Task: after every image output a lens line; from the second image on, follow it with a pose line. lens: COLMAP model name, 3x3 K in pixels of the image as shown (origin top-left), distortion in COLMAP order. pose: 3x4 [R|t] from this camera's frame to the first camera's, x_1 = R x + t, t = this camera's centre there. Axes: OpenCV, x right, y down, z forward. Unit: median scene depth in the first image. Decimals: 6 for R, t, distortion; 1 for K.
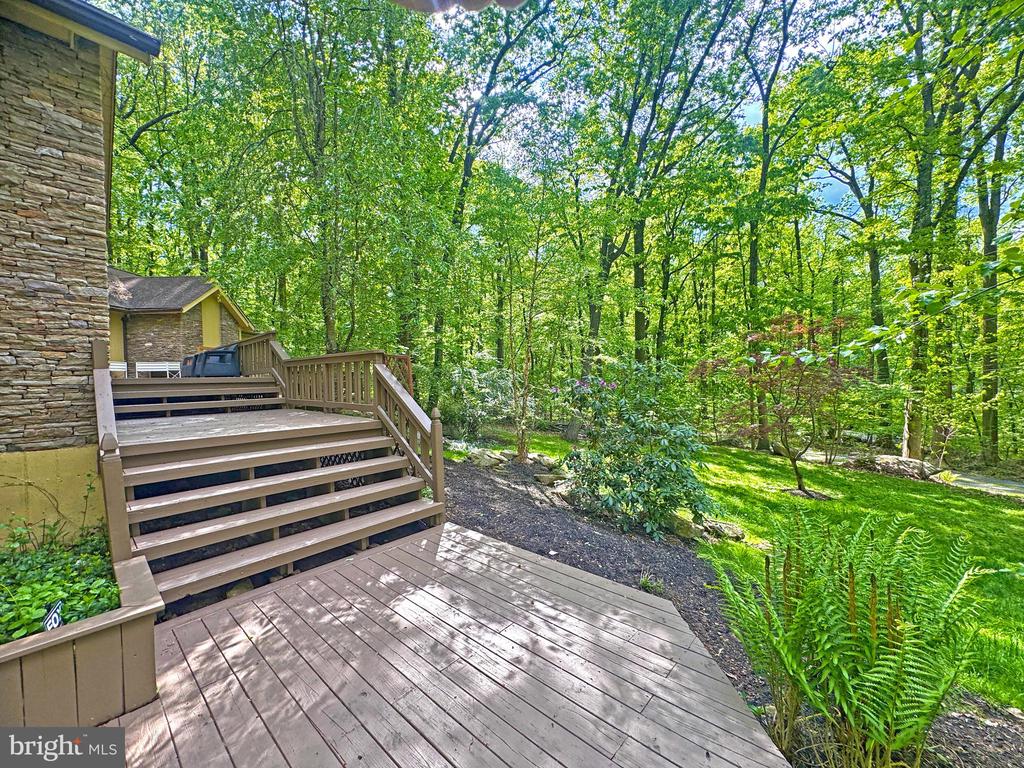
lens RADIAL K [[411.1, 0, 511.9], [0, 411.1, 385.5], [0, 0, 1]] dist [0.000771, 0.000043]
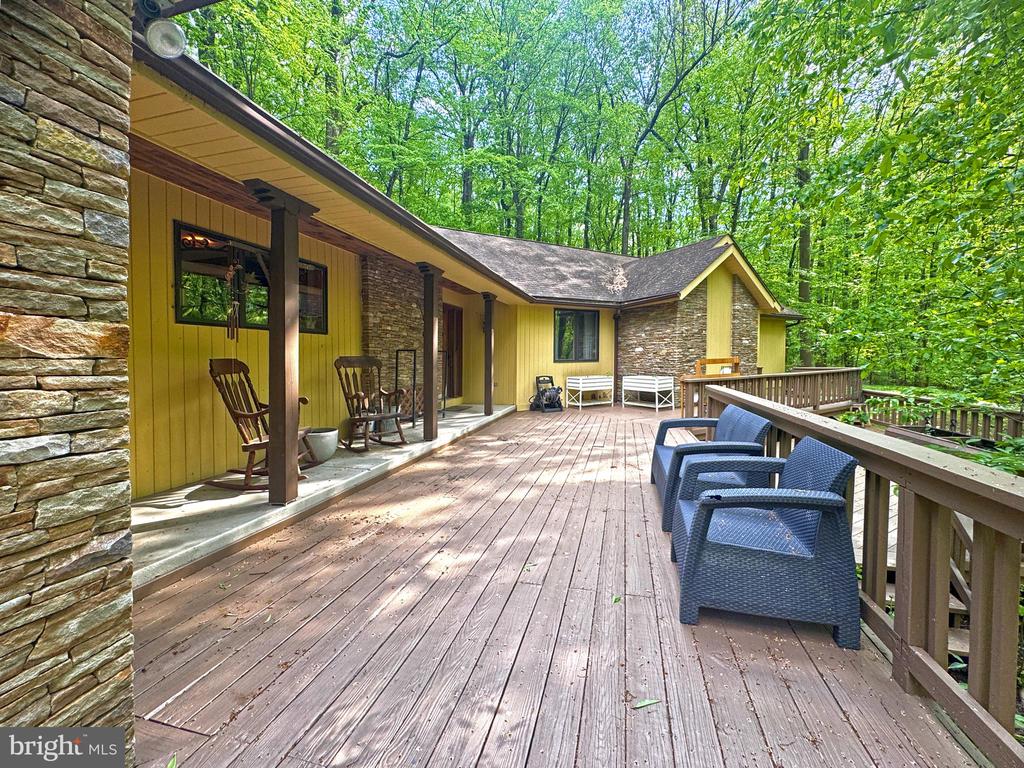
lens RADIAL K [[411.1, 0, 512.9], [0, 411.1, 379.0], [0, 0, 1]] dist [0.000771, 0.000043]
pose [[0.455530, 0.049175, -0.888861, -0.340521], [-0.003100, 0.998555, 0.053654, -0.086064], [0.890215, -0.021686, 0.455024, 0.471452]]
